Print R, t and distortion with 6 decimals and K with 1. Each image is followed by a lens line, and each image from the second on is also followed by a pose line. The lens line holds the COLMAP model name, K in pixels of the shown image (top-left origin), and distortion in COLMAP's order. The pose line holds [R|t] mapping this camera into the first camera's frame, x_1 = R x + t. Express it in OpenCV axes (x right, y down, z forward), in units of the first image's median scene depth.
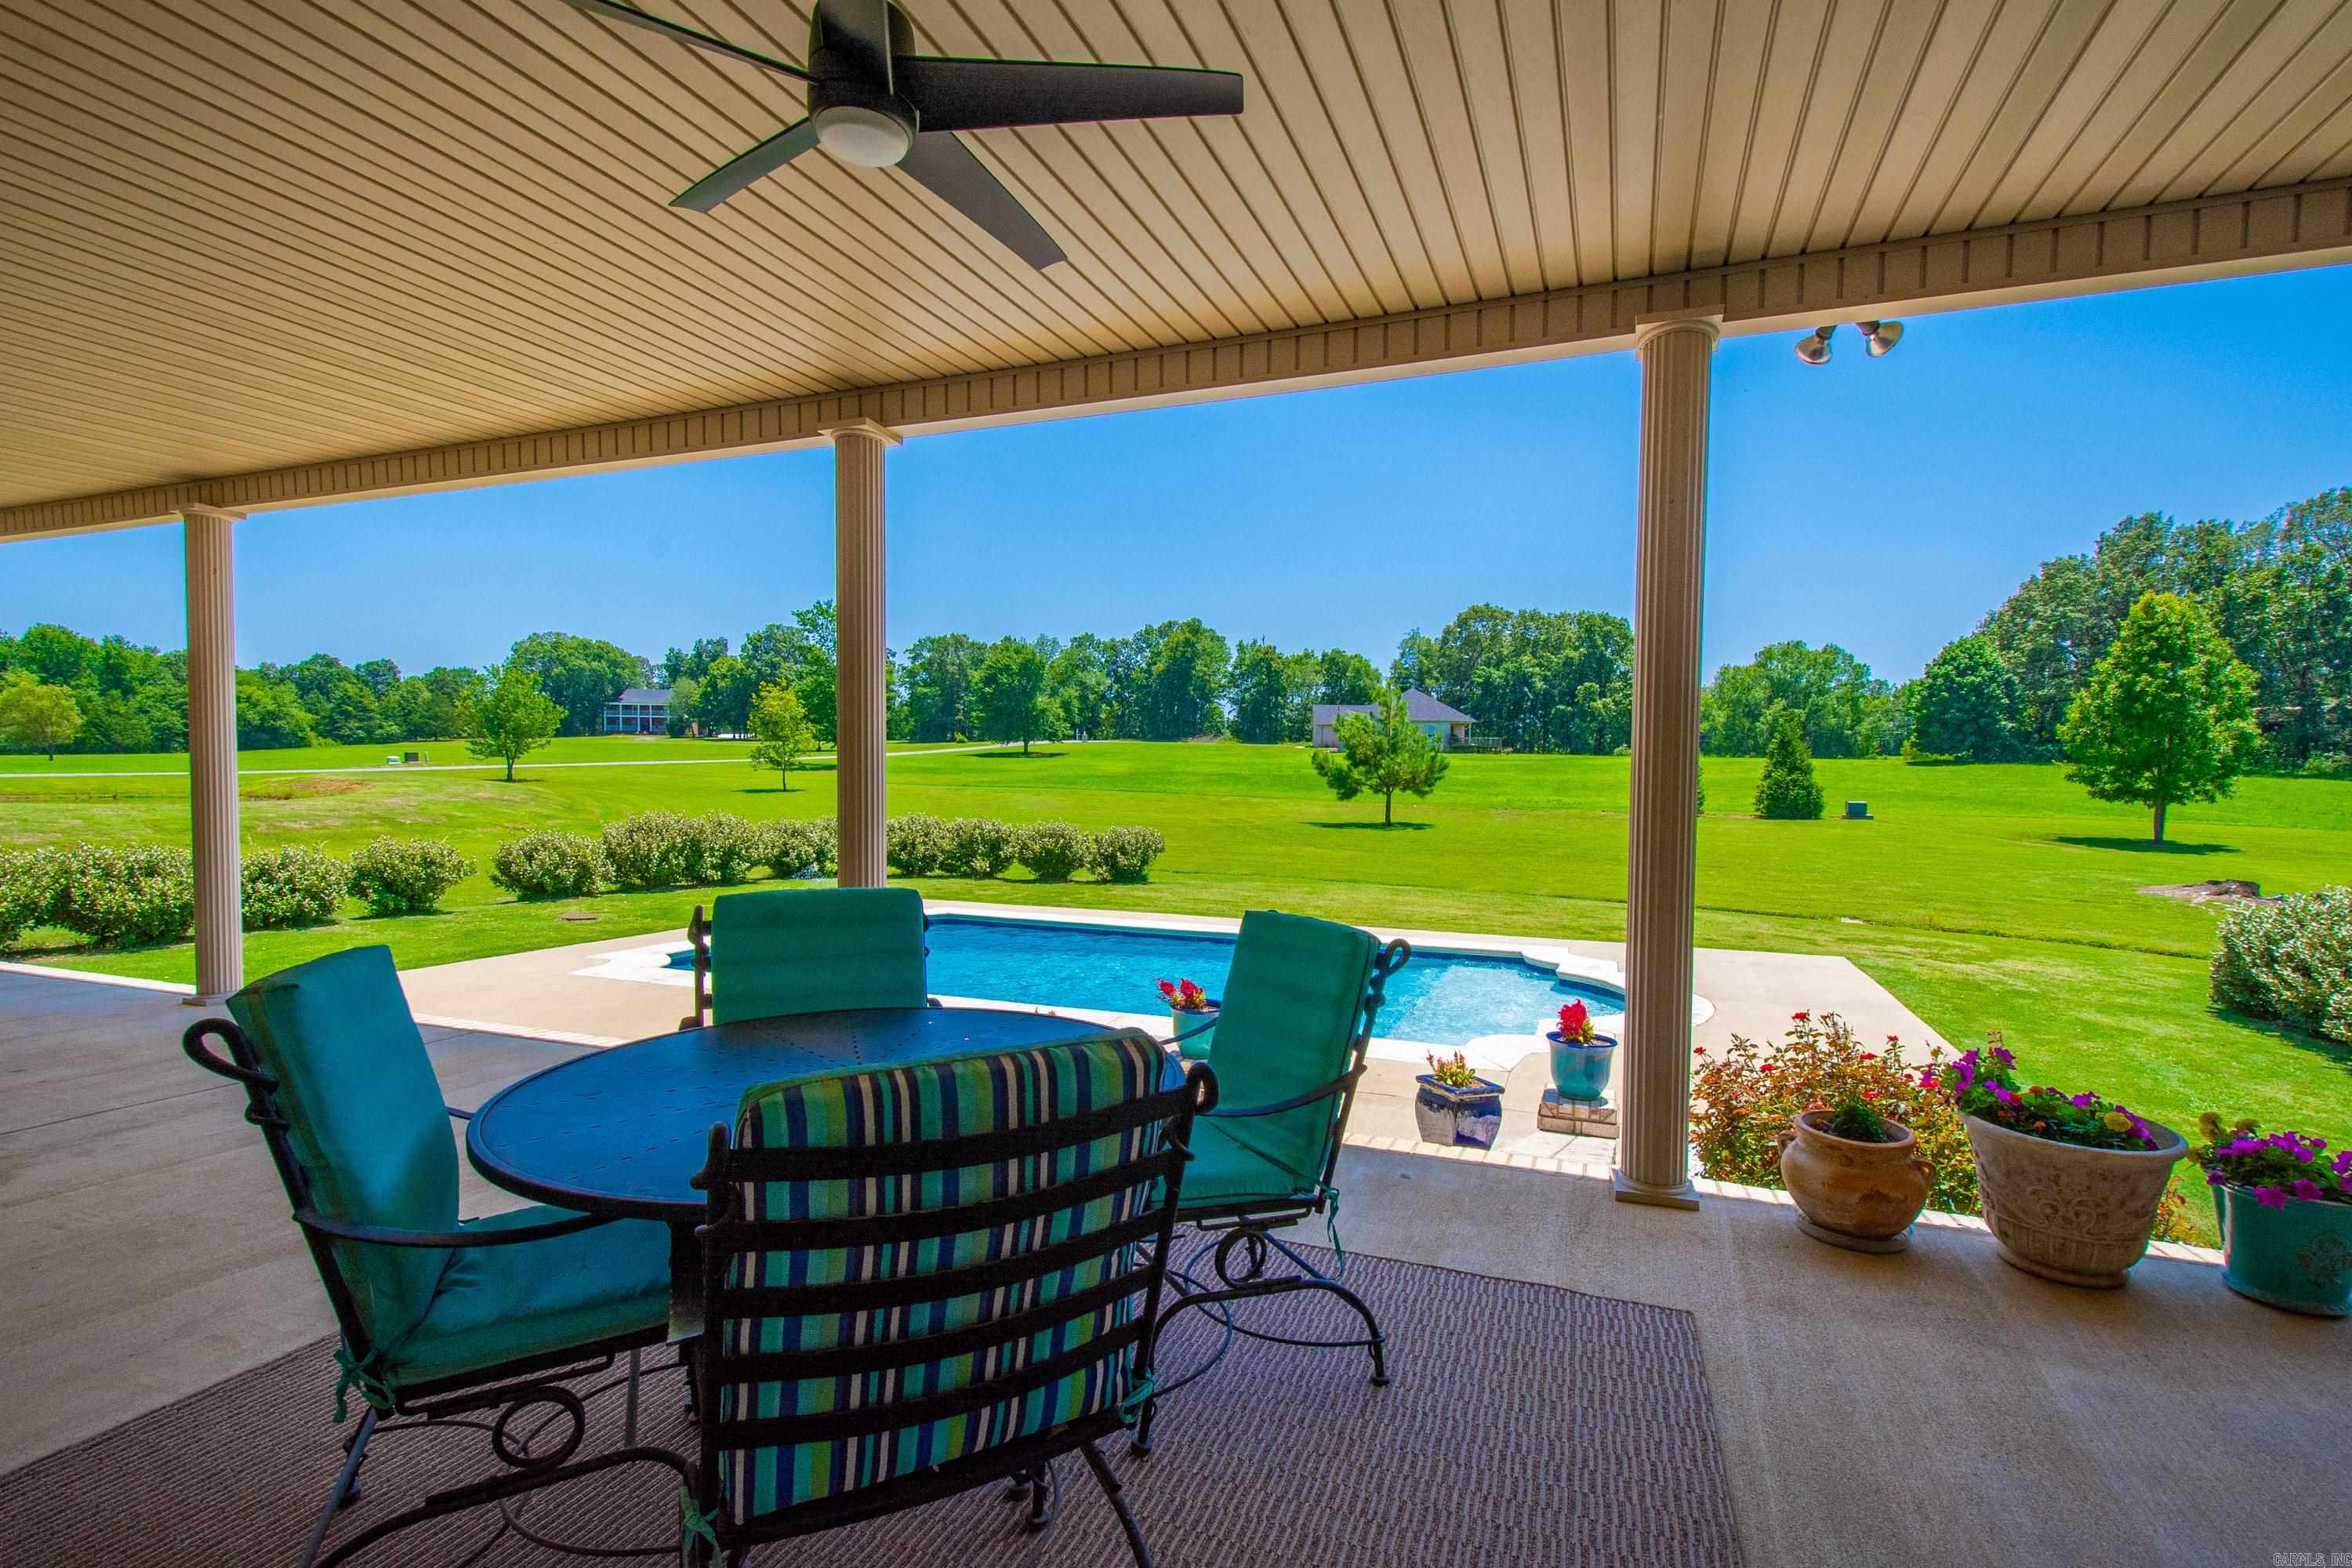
lens RADIAL K [[1085.5, 0, 1205.7], [0, 1085.5, 823.1], [0, 0, 1]] dist [0.004275, 0.000815]
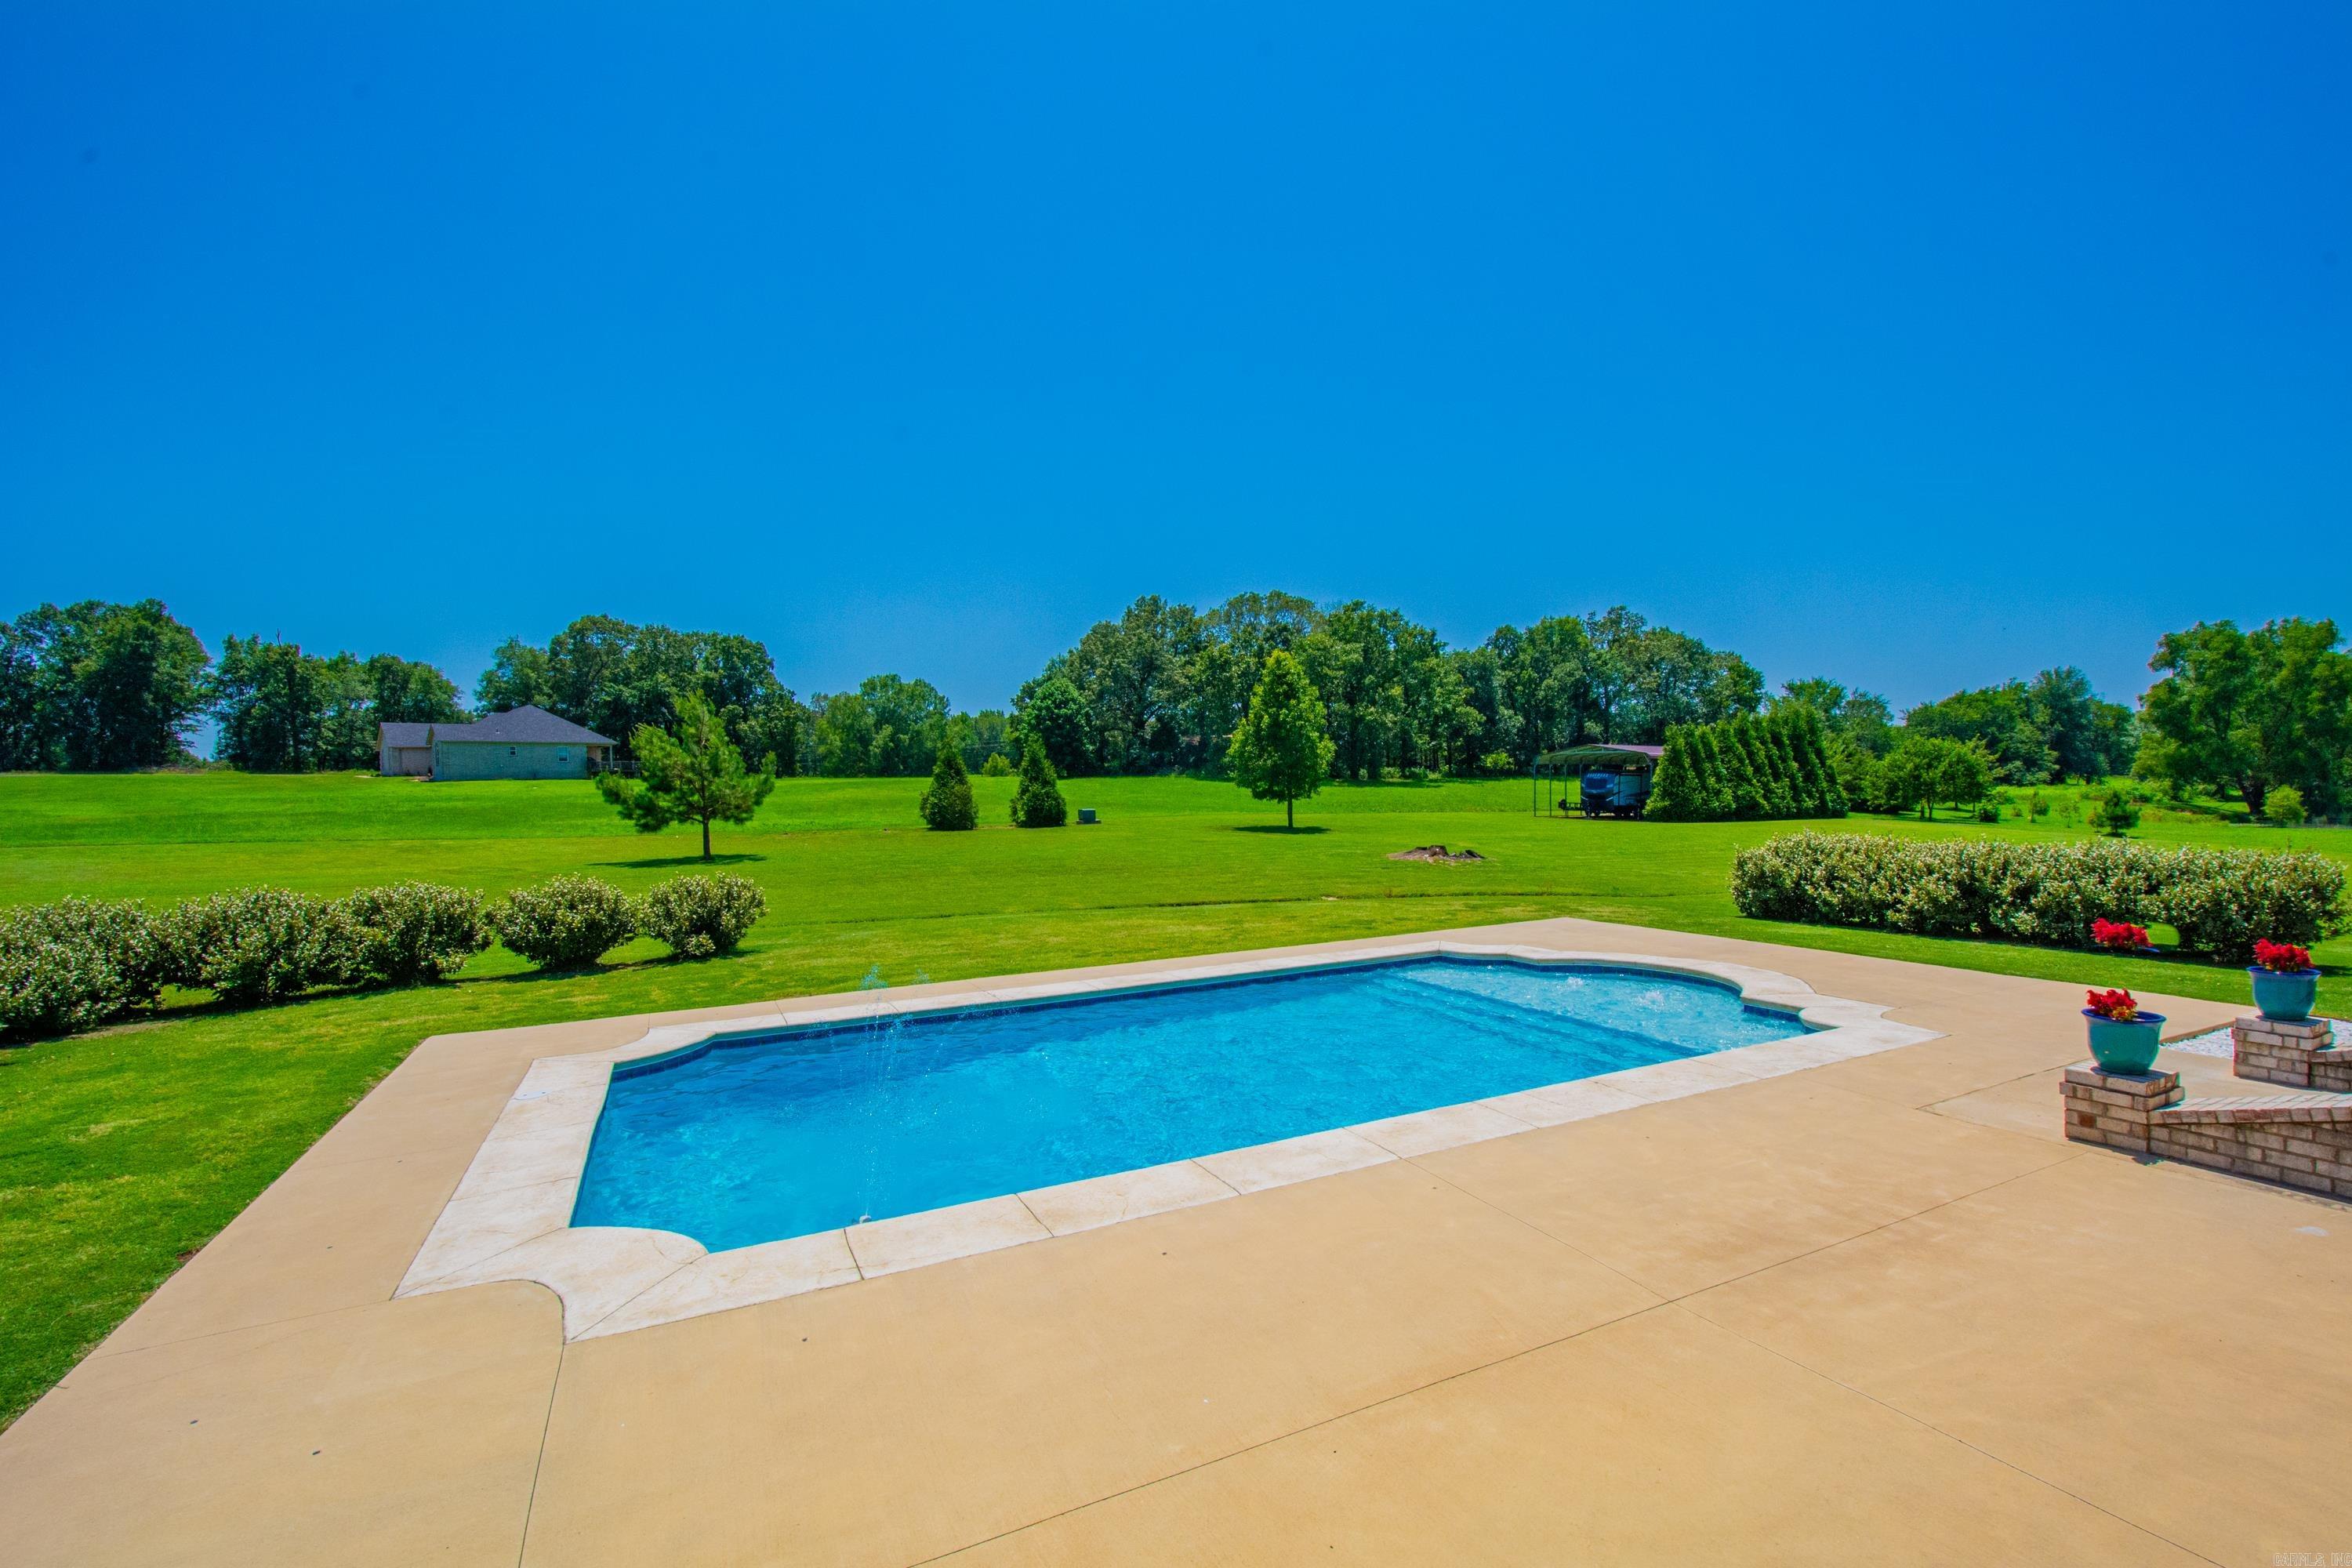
lens RADIAL K [[1042.9, 0, 1193.7], [0, 1042.9, 811.4], [0, 0, 1]] dist [0.012313, -0.020987]
pose [[0.677937, -0.043342, 0.733841, -0.086984], [0.066373, 0.997792, -0.002385, -0.003690], [-0.732118, 0.050325, 0.679317, 0.073901]]
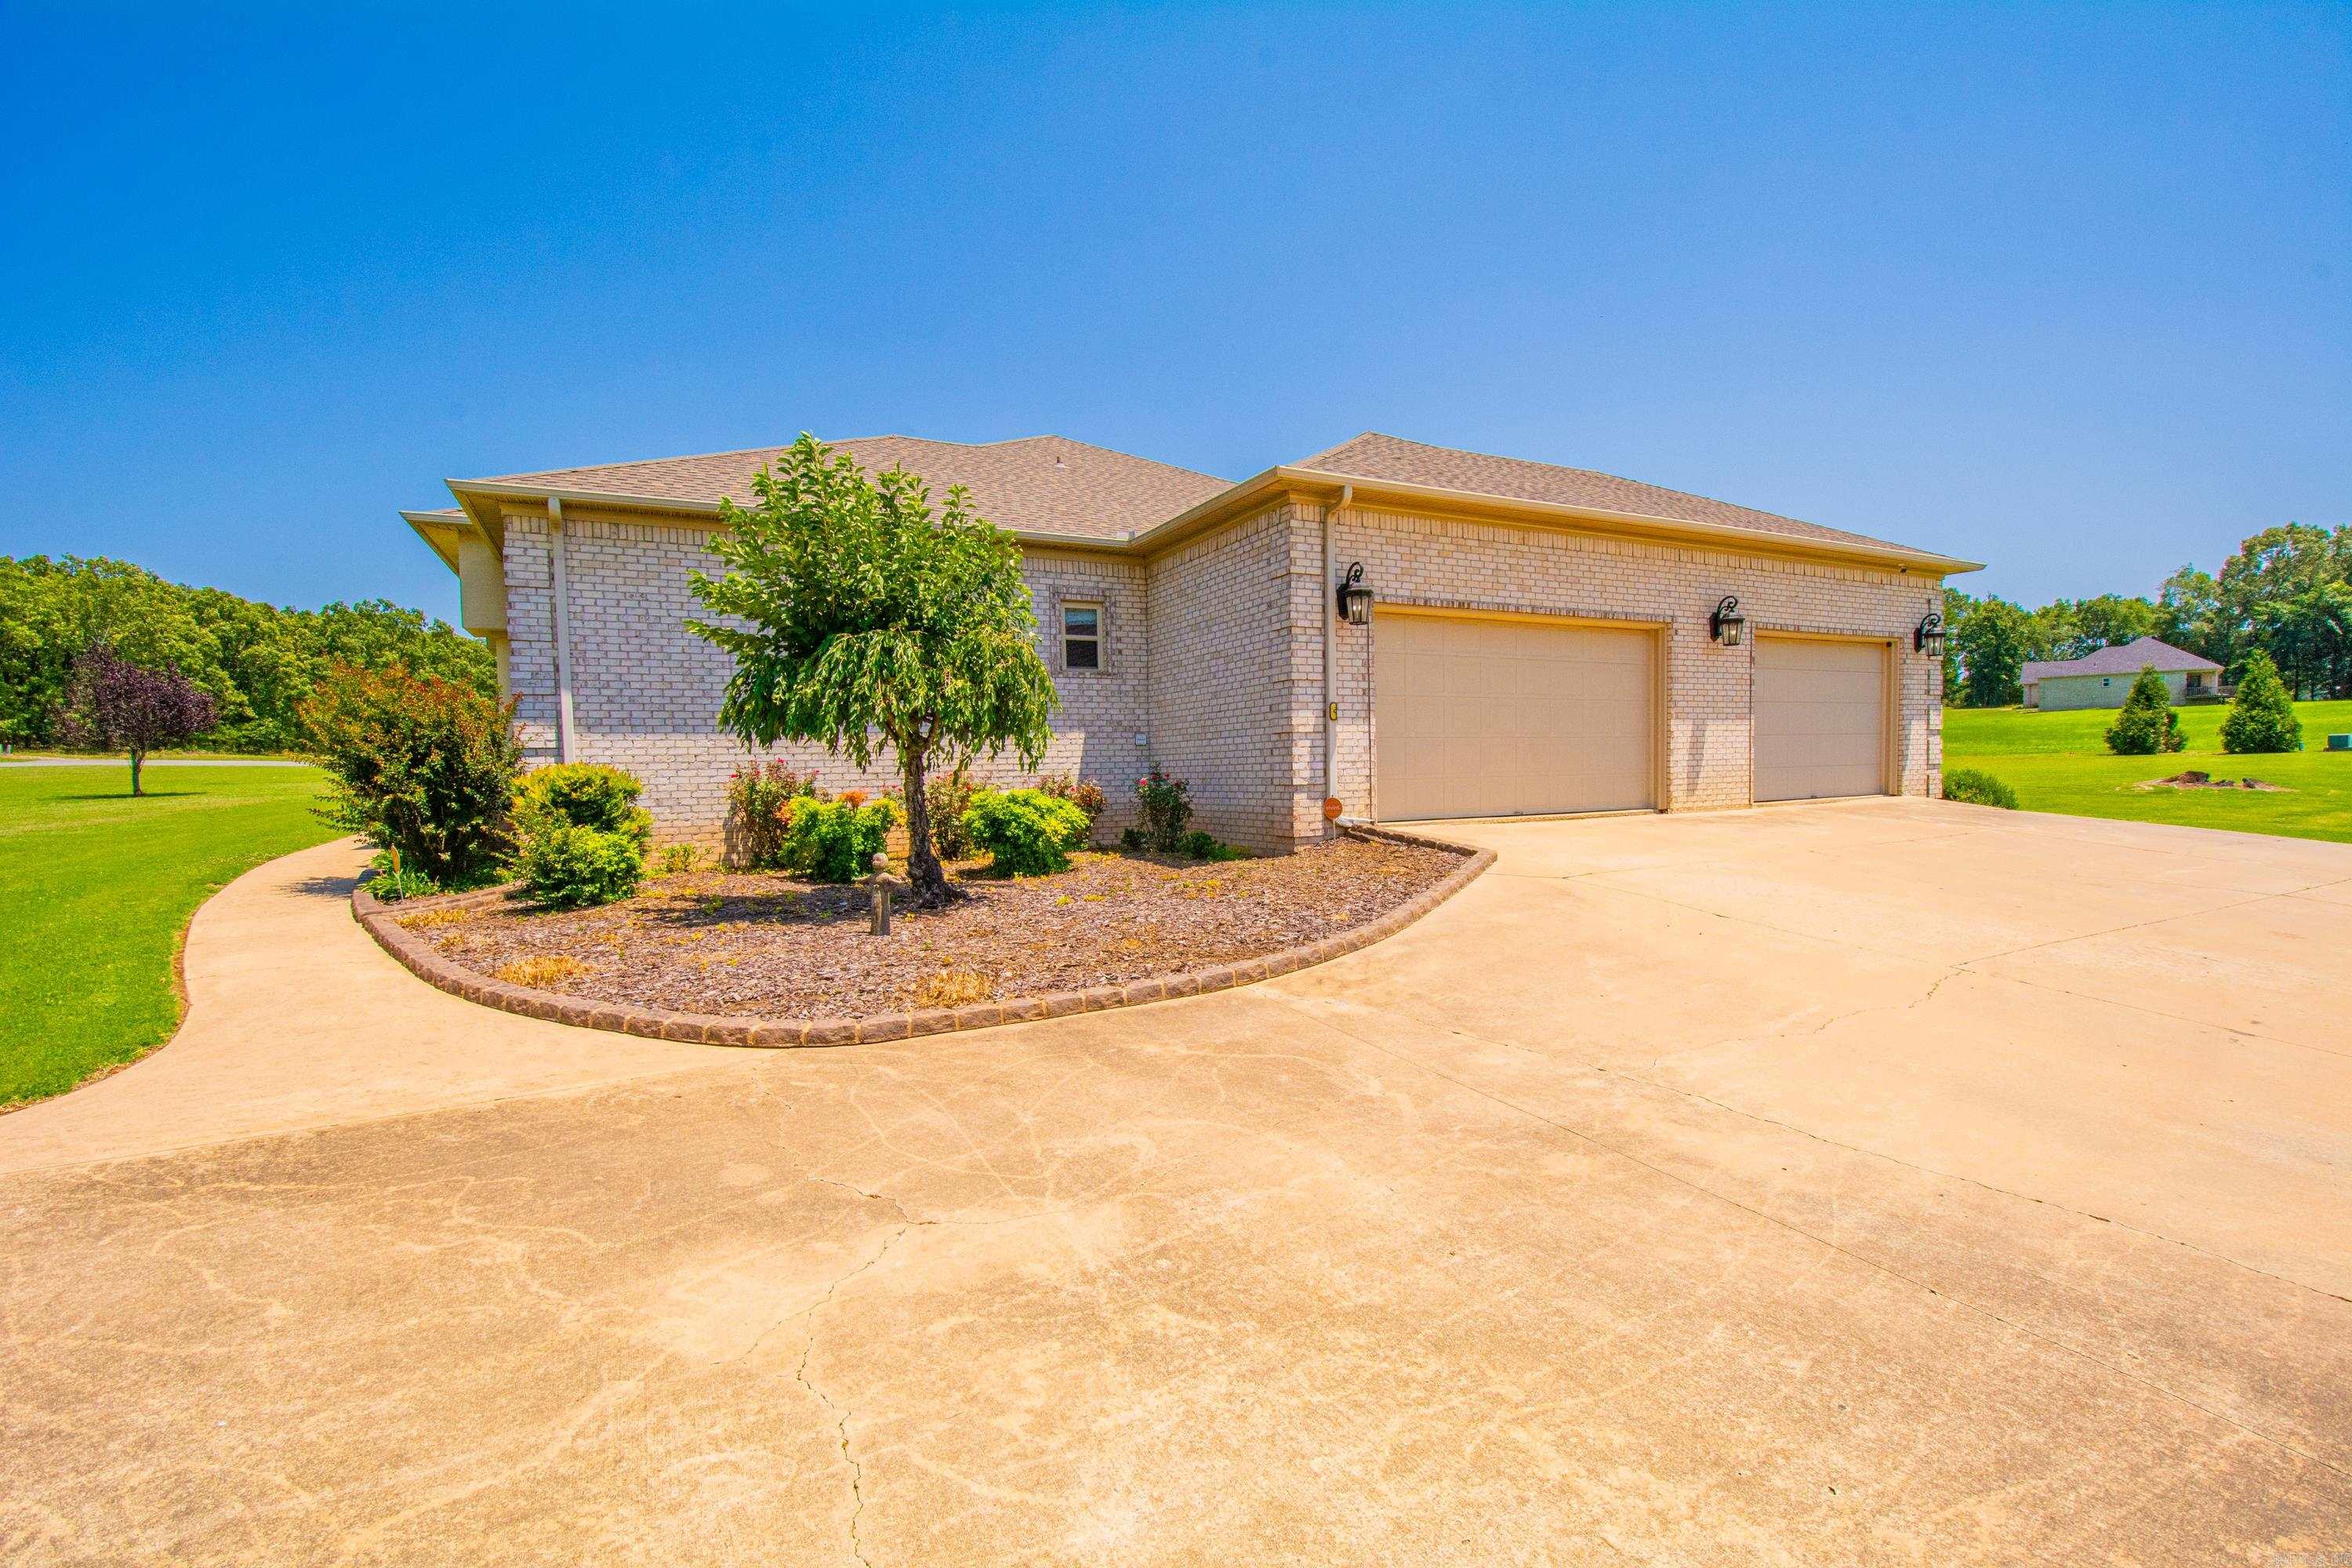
lens RADIAL K [[1042.9, 0, 1193.7], [0, 1042.9, 811.4], [0, 0, 1]] dist [0.012313, -0.020987]
pose [[0.746528, -0.002578, -0.665349, 0.234688], [0.002525, 0.999996, -0.001042, 0.027668], [0.665349, -0.000902, 0.746532, -0.234604]]
